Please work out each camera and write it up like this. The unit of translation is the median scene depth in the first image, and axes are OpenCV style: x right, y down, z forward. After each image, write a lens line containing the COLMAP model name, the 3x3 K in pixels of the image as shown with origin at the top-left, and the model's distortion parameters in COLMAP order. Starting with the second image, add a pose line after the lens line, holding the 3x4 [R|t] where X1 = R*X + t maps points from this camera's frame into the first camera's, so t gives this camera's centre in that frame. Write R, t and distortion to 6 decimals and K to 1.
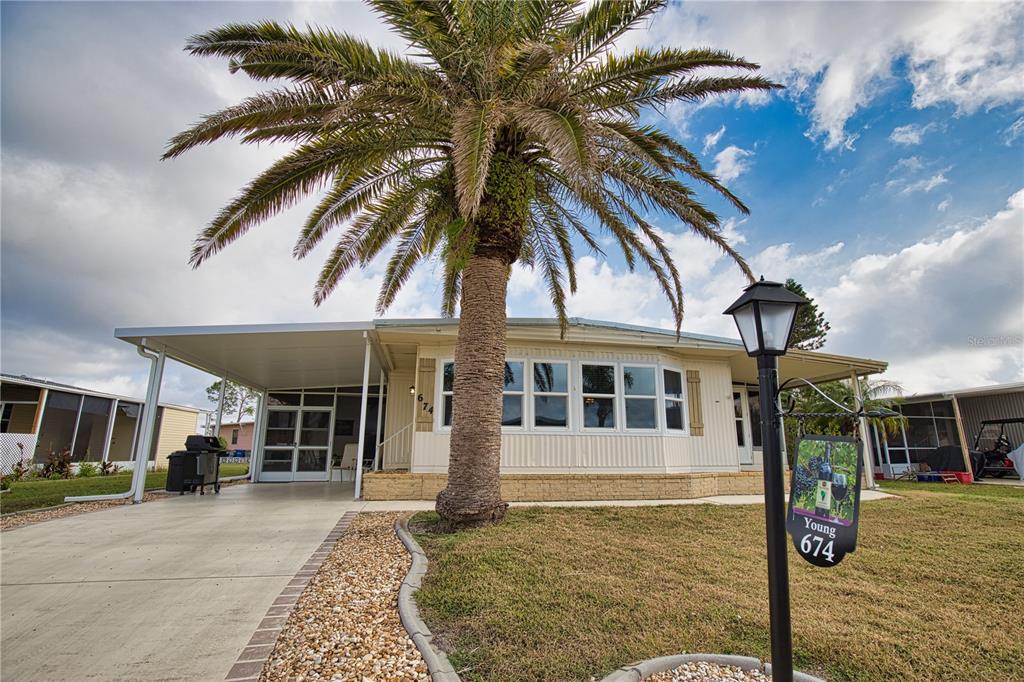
lens RADIAL K [[469.4, 0, 515.9], [0, 469.4, 345.0], [0, 0, 1]] dist [-0.027751, 0.000940]
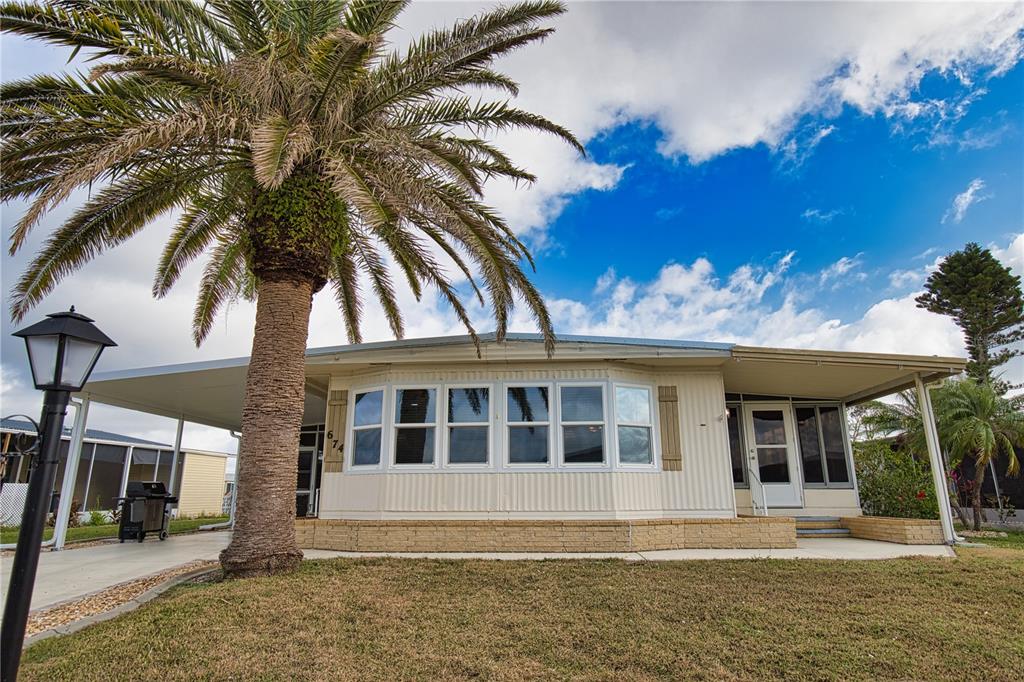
lens RADIAL K [[566.4, 0, 514.0], [0, 566.4, 344.0], [0, 0, 1]] dist [-0.014084, -0.001115]
pose [[0.968912, -0.074670, -0.235868, 0.389322], [0.066184, 0.996850, -0.043705, 0.009266], [0.238388, 0.026735, 0.970802, 0.022470]]
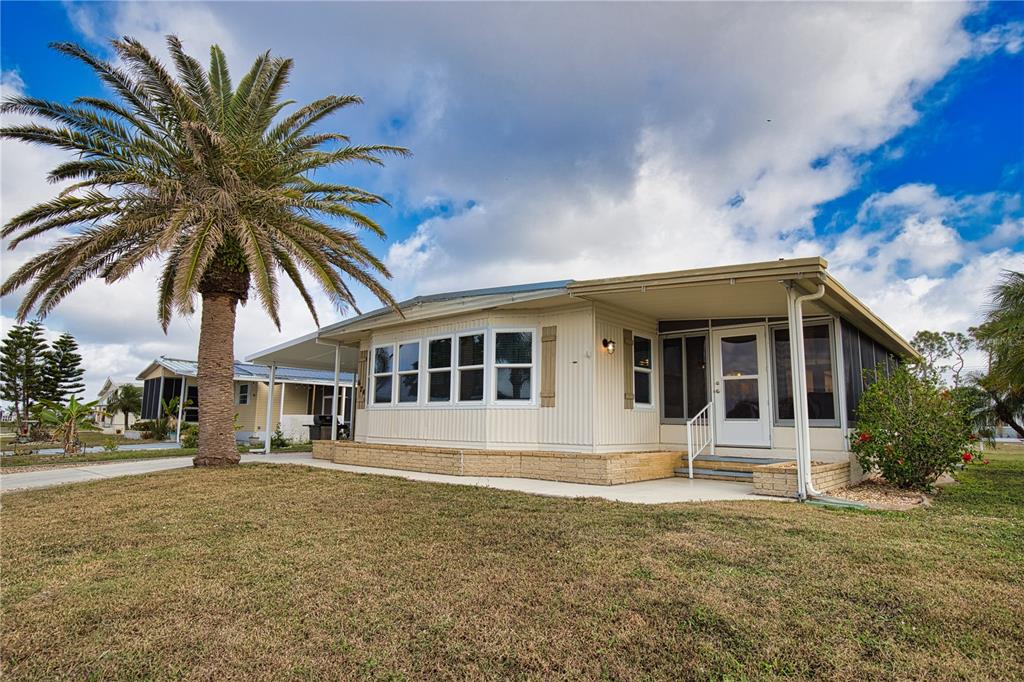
lens RADIAL K [[563.9, 0, 511.2], [0, 563.9, 328.9], [0, 0, 1]] dist [-0.018175, -0.001615]
pose [[0.601182, -0.132839, -0.787994, 1.199656], [0.170660, 0.984680, -0.035795, 0.089262], [0.780676, -0.112960, 0.614642, 0.381746]]
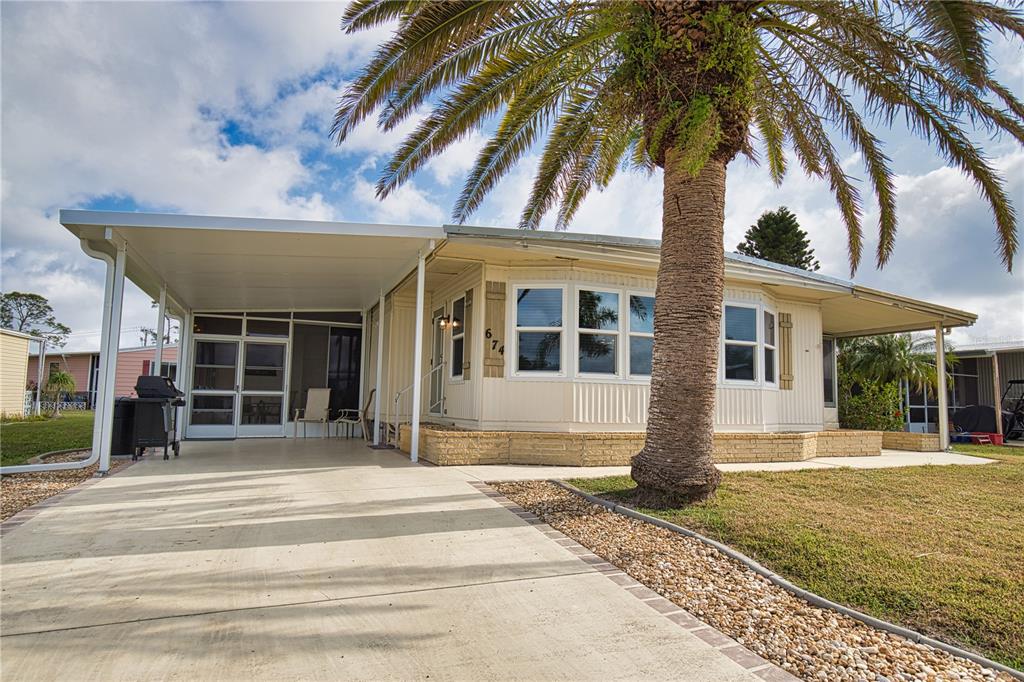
lens RADIAL K [[587.2, 0, 516.5], [0, 587.2, 340.5], [0, 0, 1]] dist [-0.007235, -0.002691]
pose [[0.980531, 0.036208, 0.192999, -0.327006], [-0.060162, 0.990981, 0.119734, 0.005896], [-0.186923, -0.129014, 0.973866, 0.055694]]
